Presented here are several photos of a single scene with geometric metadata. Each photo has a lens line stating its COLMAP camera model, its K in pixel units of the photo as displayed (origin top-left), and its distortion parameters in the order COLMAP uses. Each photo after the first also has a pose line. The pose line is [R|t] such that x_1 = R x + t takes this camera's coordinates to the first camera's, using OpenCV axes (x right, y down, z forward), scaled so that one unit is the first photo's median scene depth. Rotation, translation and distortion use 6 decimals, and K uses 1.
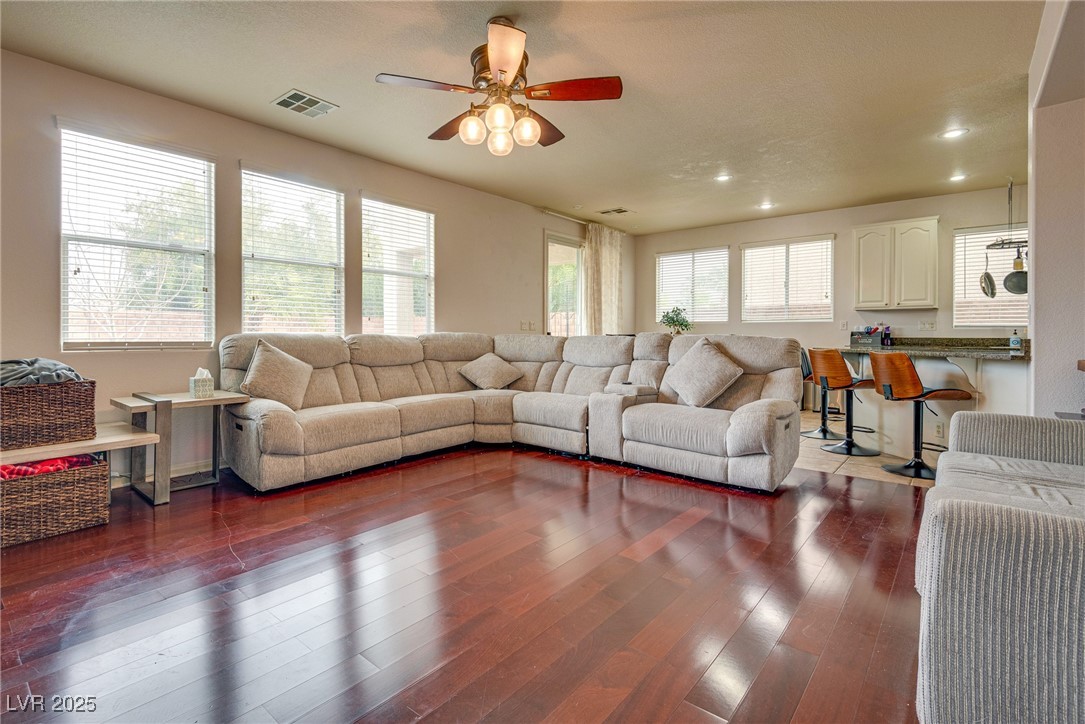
lens RADIAL K [[501.7, 0, 523.7], [0, 501.7, 343.3], [0, 0, 1]] dist [-0.002749, -0.002186]
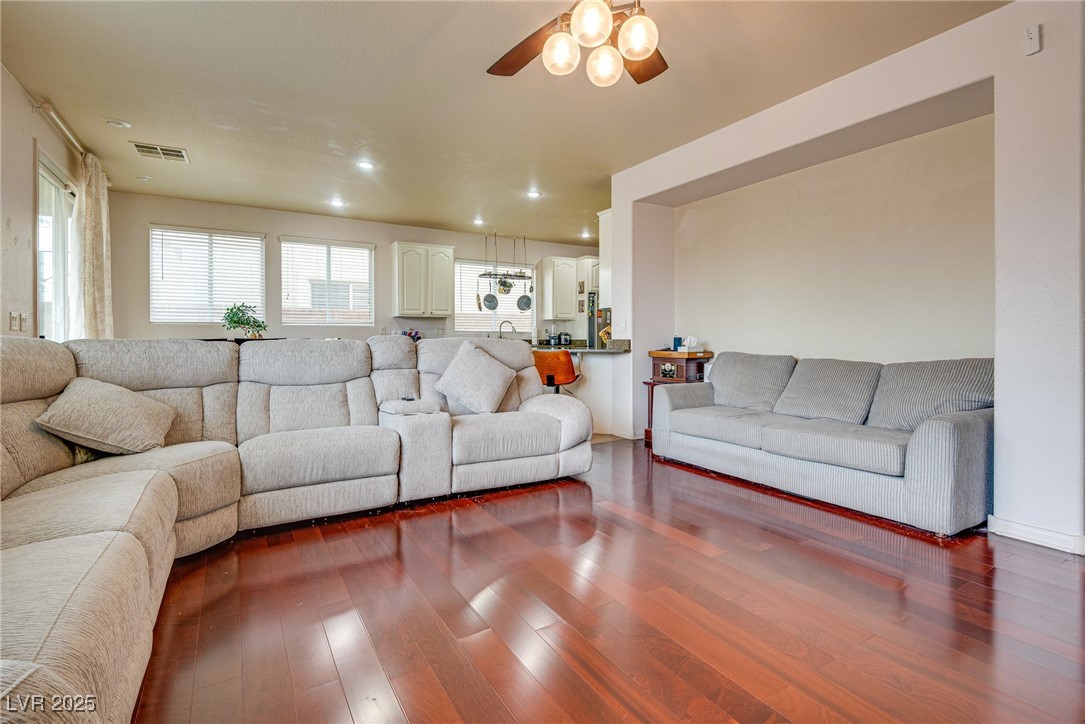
lens RADIAL K [[501.7, 0, 532.2], [0, 501.7, 346.5], [0, 0, 1]] dist [-0.002749, -0.002186]
pose [[0.313813, -0.017069, 0.949331, -0.355614], [0.022827, 0.999685, 0.010429, -0.004630], [-0.949210, 0.018398, 0.314104, 0.420822]]
